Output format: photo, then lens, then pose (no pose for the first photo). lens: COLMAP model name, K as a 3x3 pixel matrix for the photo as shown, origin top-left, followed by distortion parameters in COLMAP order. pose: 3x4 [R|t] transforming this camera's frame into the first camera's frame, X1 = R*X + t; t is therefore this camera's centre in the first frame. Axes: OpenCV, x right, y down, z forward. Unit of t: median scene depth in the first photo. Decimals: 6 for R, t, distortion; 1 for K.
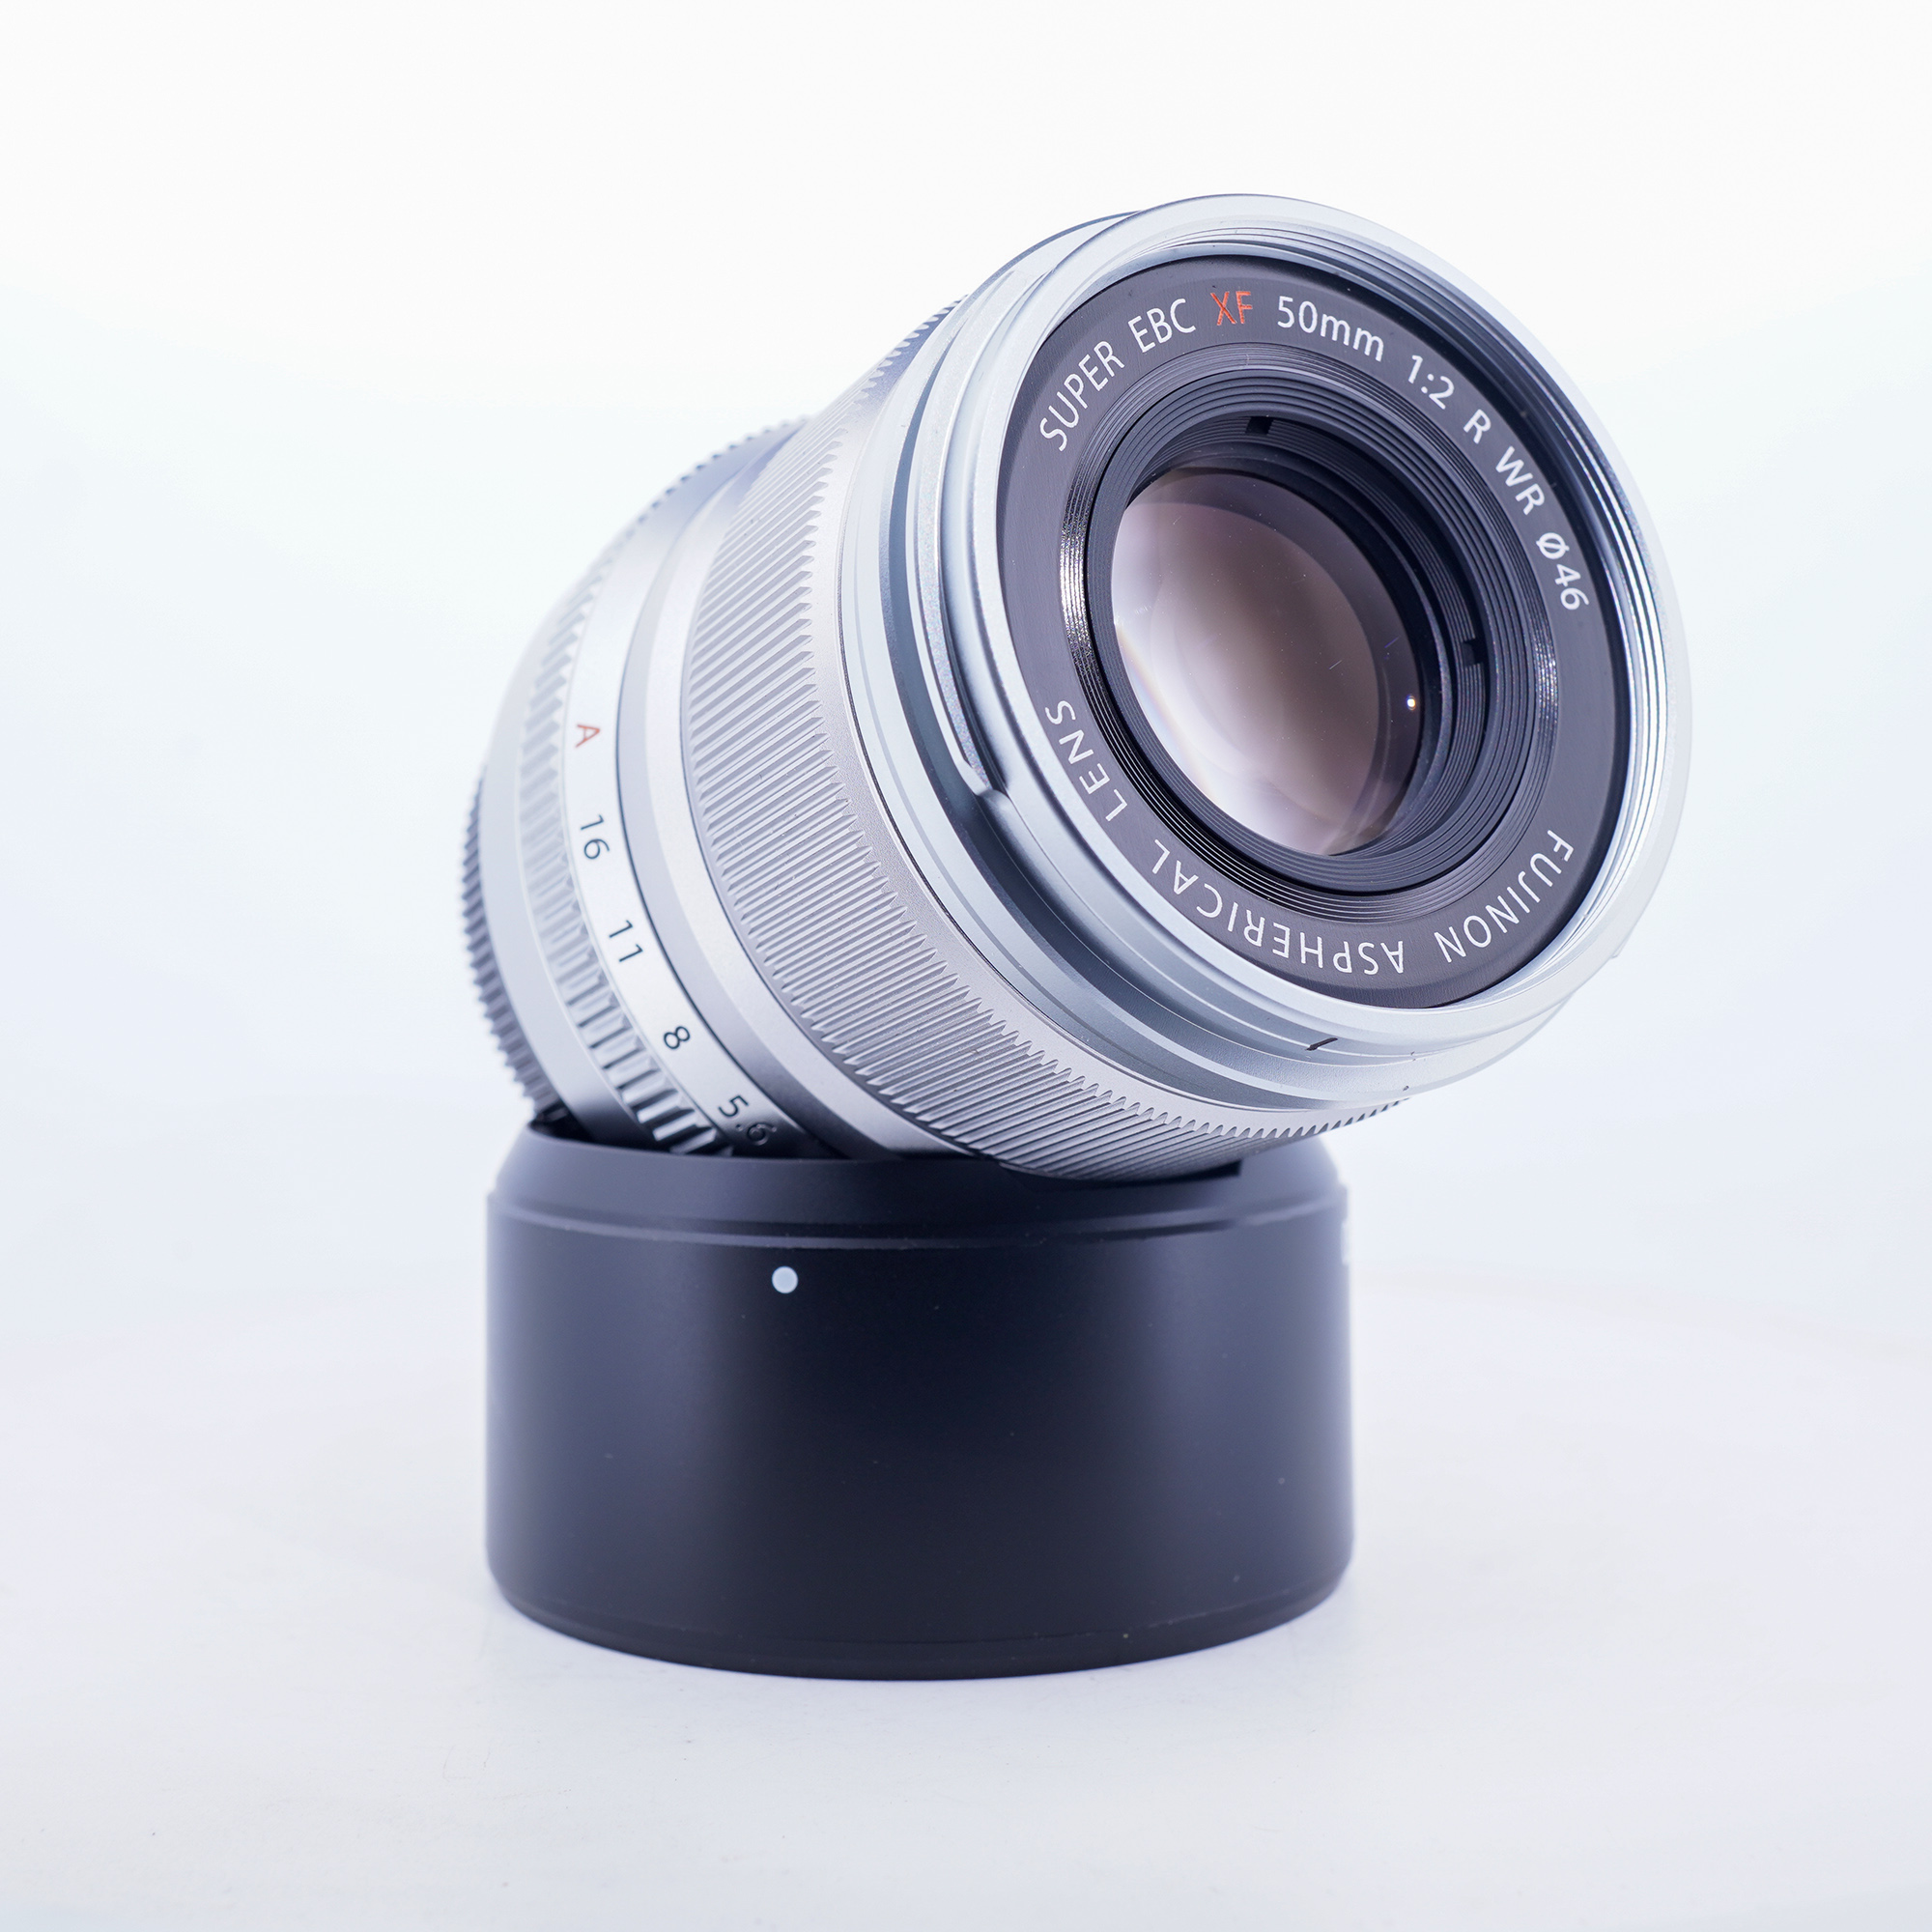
lens RADIAL K [[2875.9, 0, 985.5], [0, 2875.9, 963.6], [0, 0, 1]] dist [-0.010289, -0.113281]
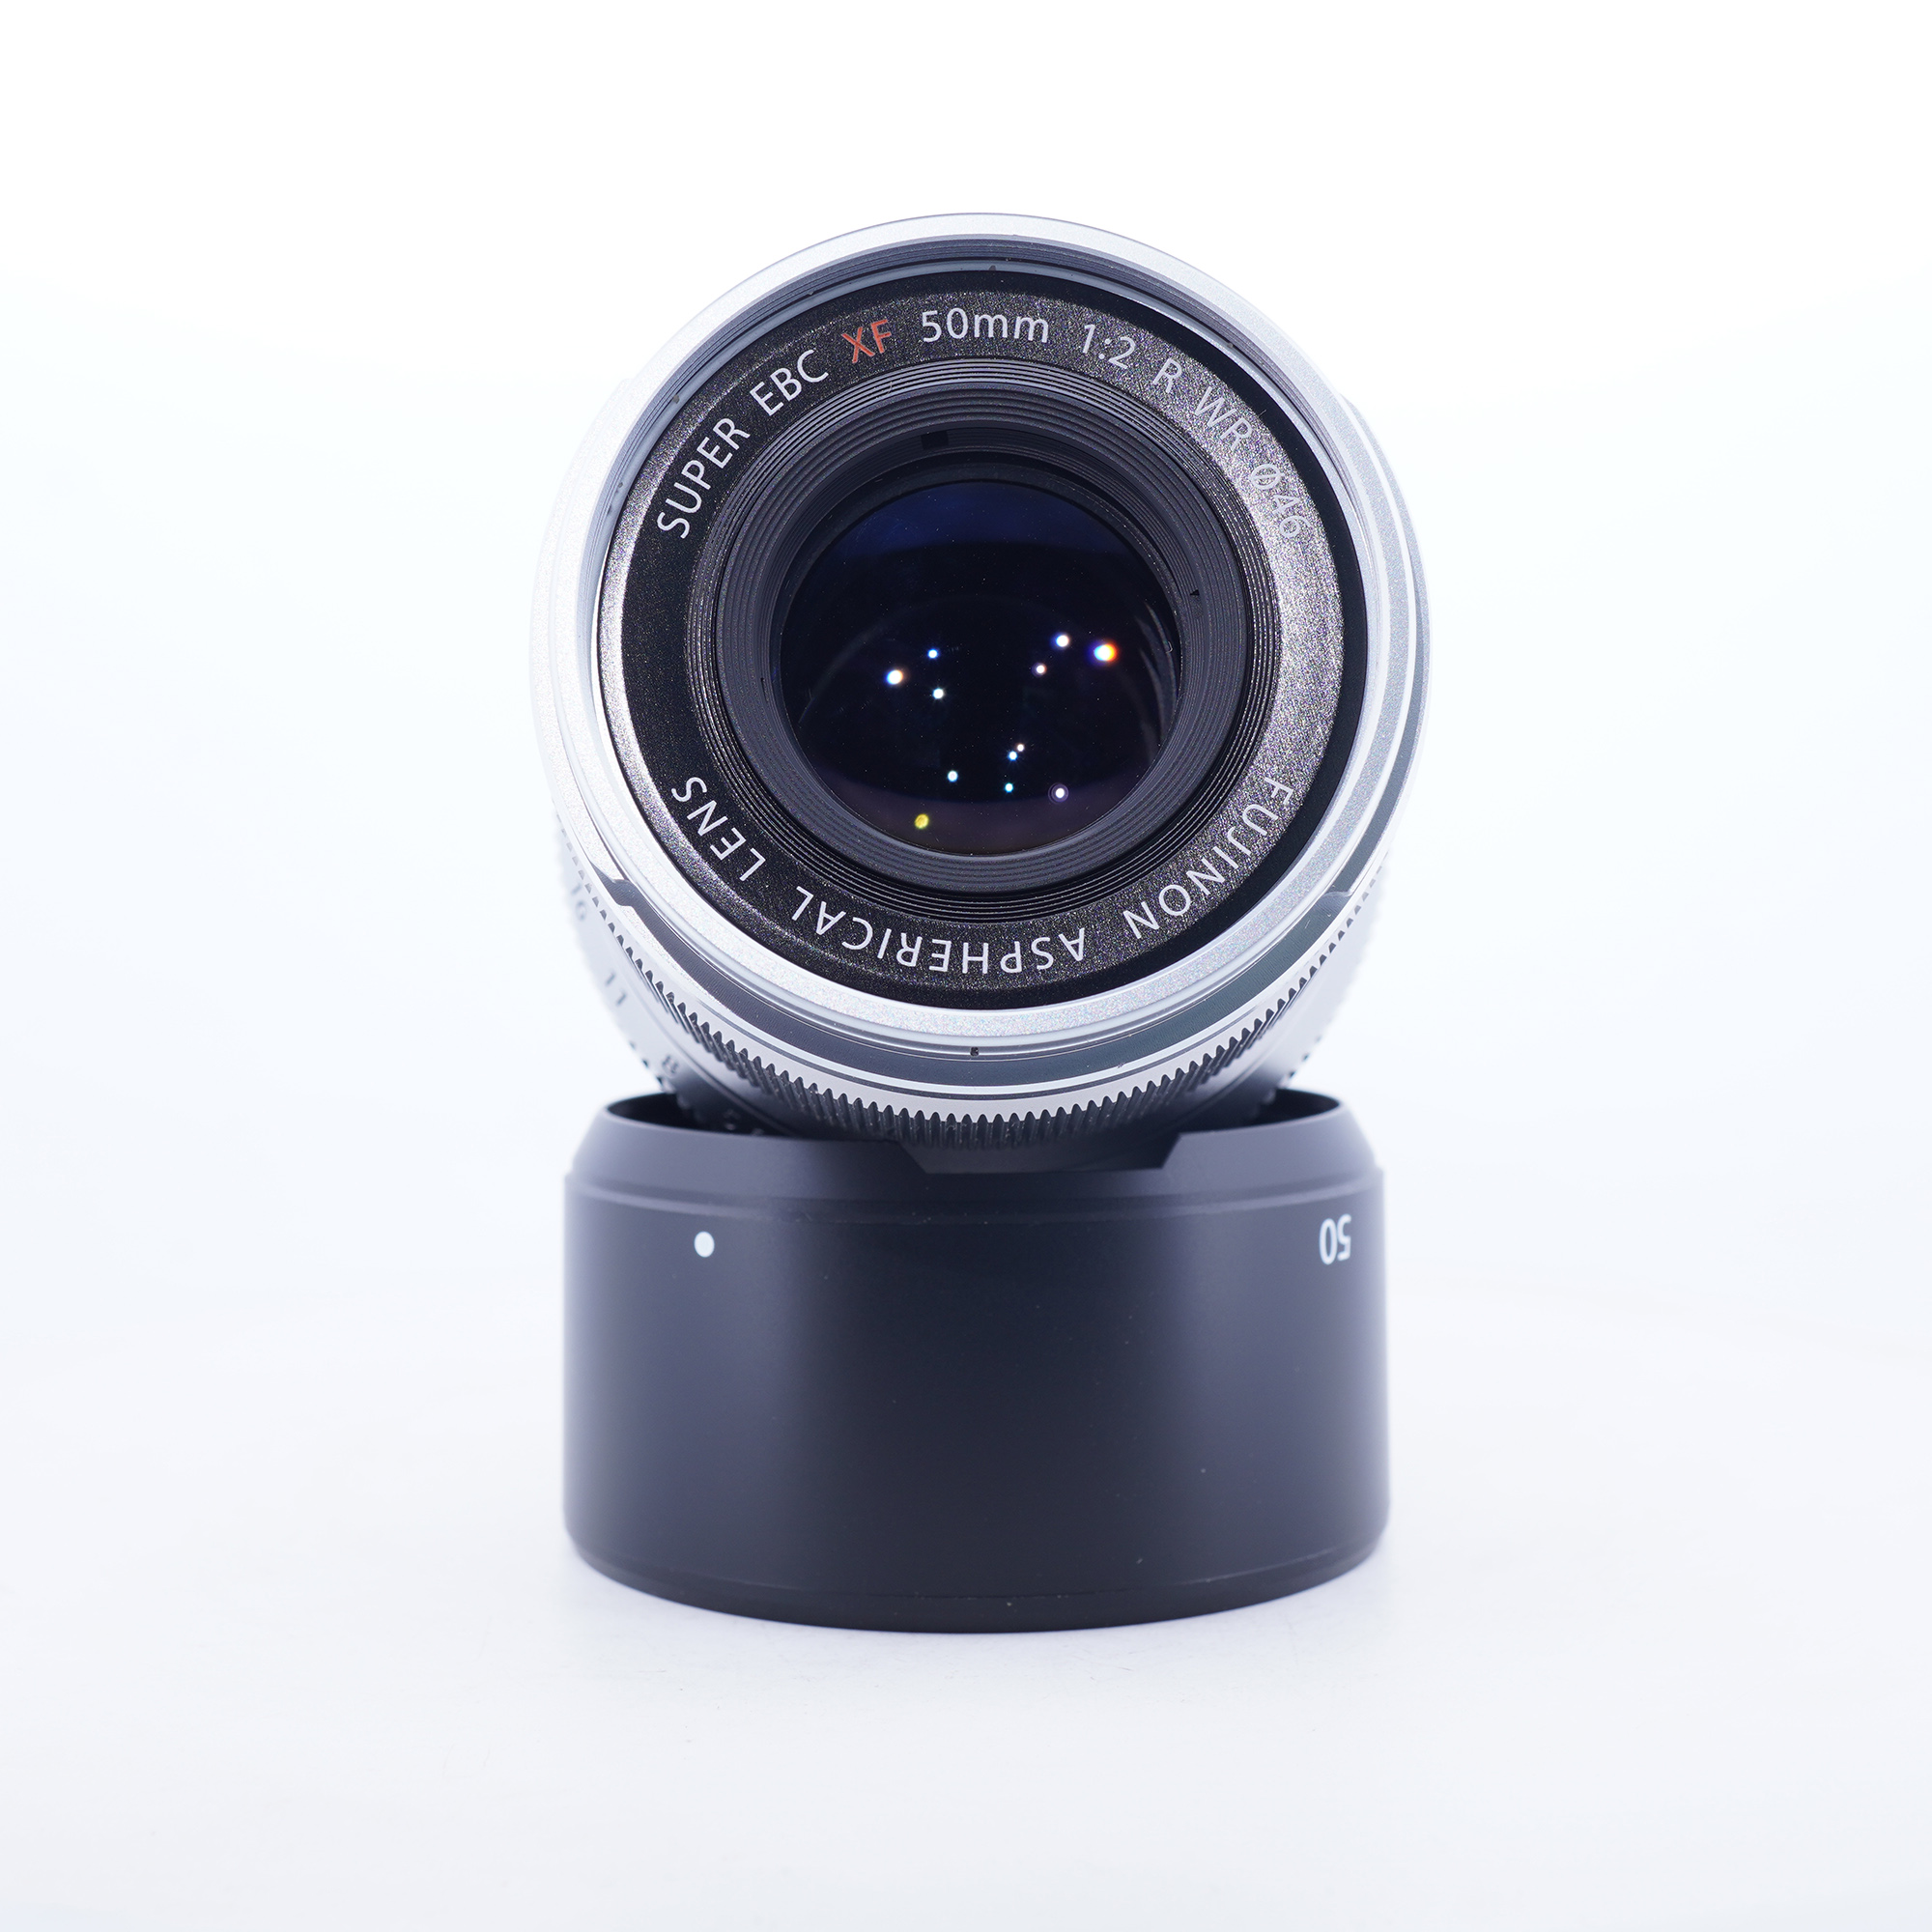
lens RADIAL K [[2875.9, 0, 985.5], [0, 2875.9, 963.6], [0, 0, 1]] dist [-0.010289, -0.113281]
pose [[0.874726, -0.144146, -0.462684, 0.581481], [0.186821, 0.981245, 0.047492, -0.050102], [0.447161, -0.127982, 0.885250, 0.073409]]
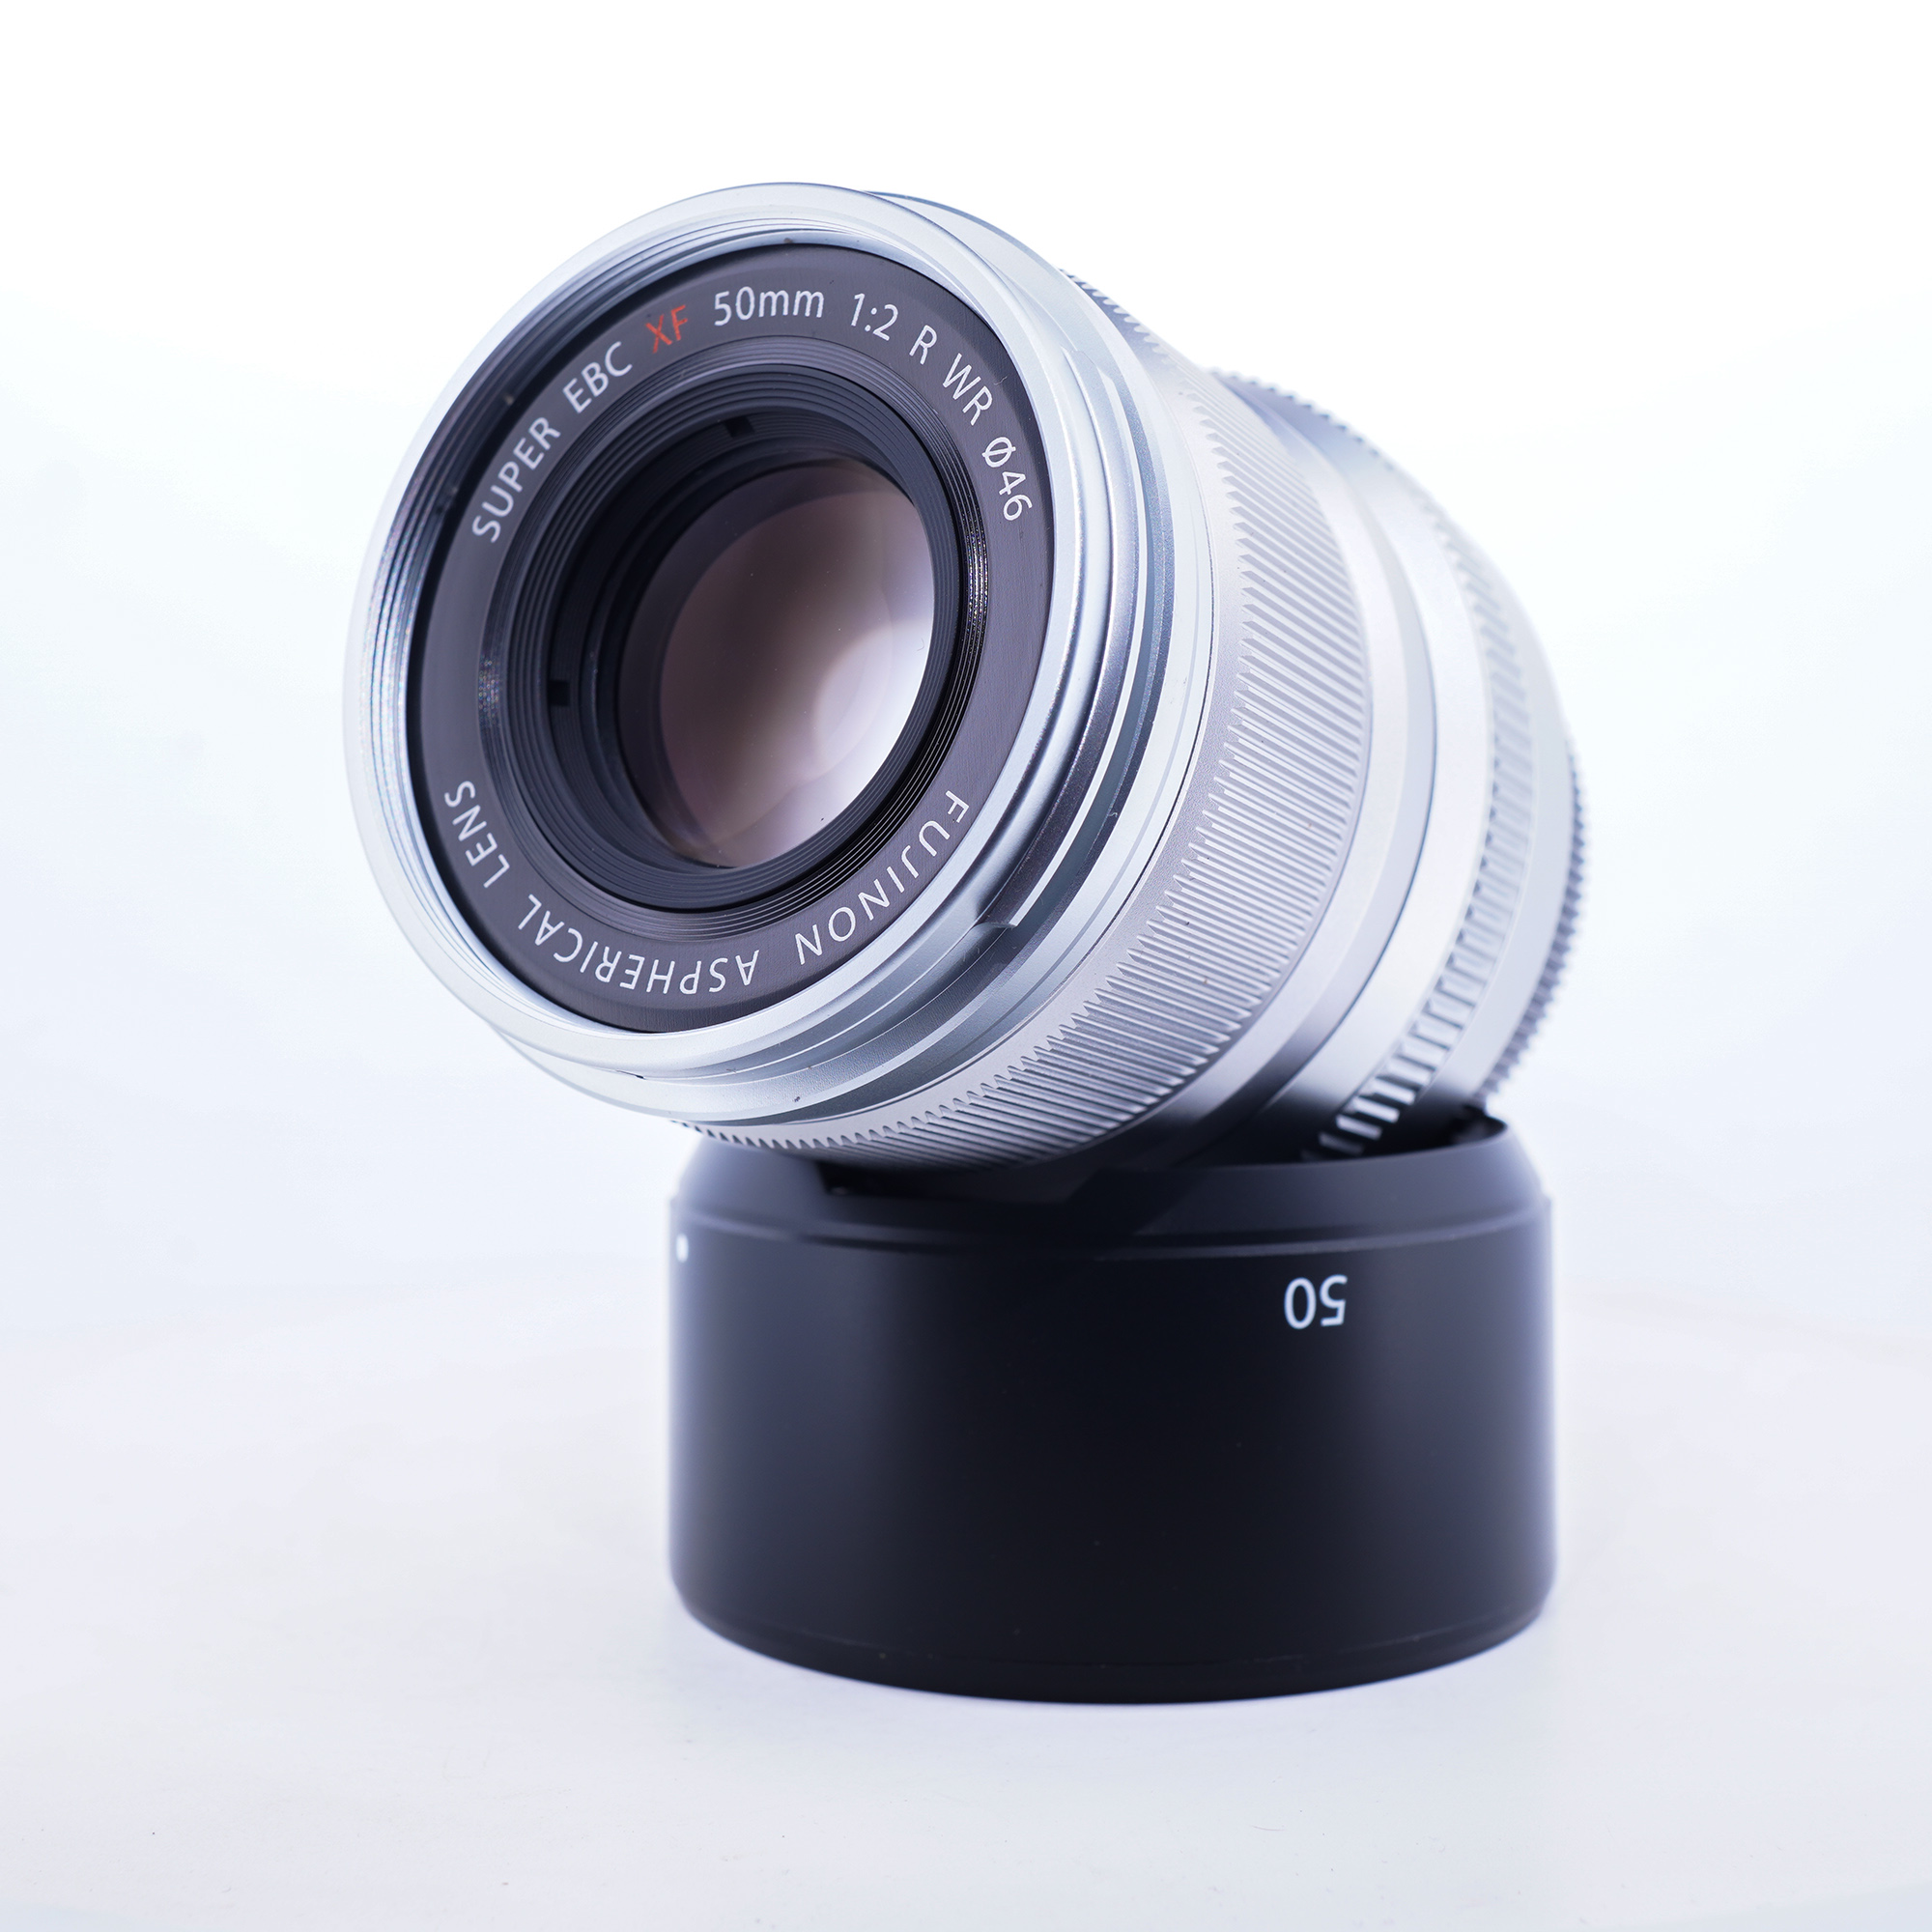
lens RADIAL K [[2875.9, 0, 985.5], [0, 2875.9, 963.6], [0, 0, 1]] dist [-0.010289, -0.113281]
pose [[0.498847, -0.092149, -0.861778, 1.001700], [0.153618, 0.987989, -0.016721, 0.024204], [0.852968, -0.124043, 0.507011, 0.570799]]
